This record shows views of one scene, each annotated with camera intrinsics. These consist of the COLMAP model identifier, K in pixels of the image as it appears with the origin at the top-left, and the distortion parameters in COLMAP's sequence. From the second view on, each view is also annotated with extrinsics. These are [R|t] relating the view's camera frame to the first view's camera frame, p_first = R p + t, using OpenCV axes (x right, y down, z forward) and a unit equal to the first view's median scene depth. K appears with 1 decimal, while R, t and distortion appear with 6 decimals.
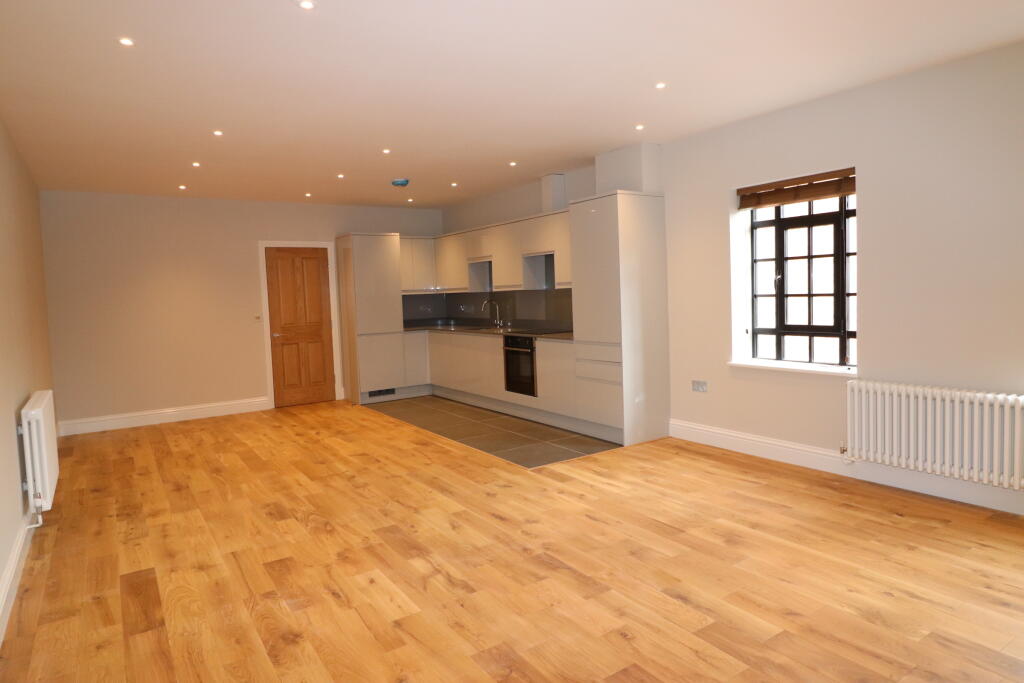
lens RADIAL K [[620.6, 0, 512.0], [0, 620.6, 341.5], [0, 0, 1]] dist [0.000379, 0.000609]
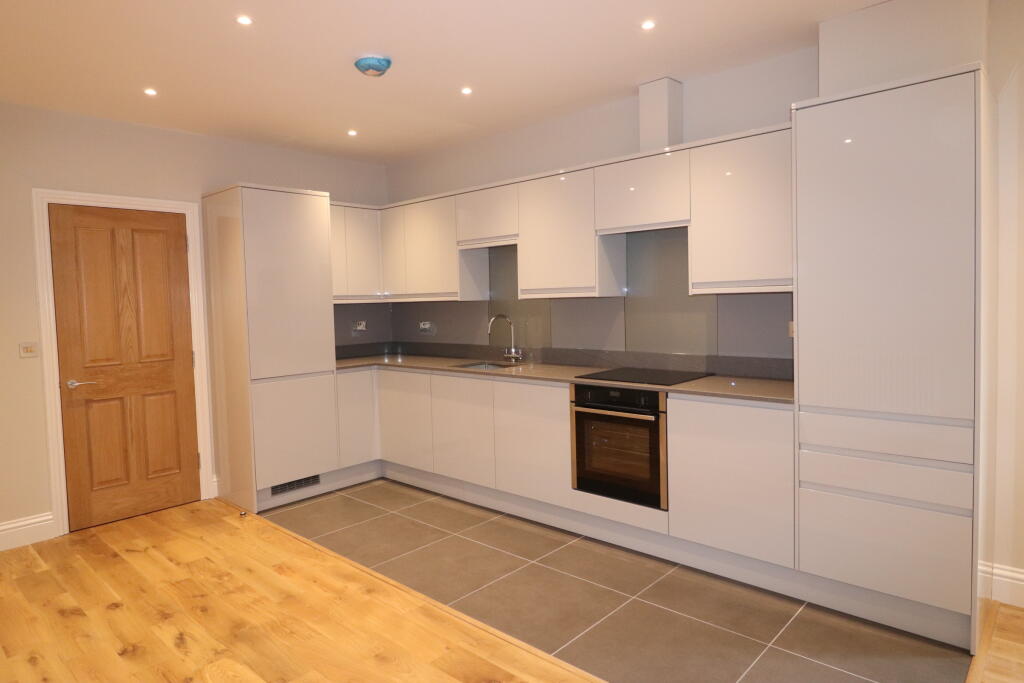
lens RADIAL K [[620.6, 0, 512.0], [0, 620.6, 341.5], [0, 0, 1]] dist [0.000379, 0.000609]
pose [[0.971771, -0.002880, 0.235908, -0.159522], [0.007876, 0.999764, -0.020239, -0.030540], [-0.235794, 0.021525, 0.971565, 0.443541]]
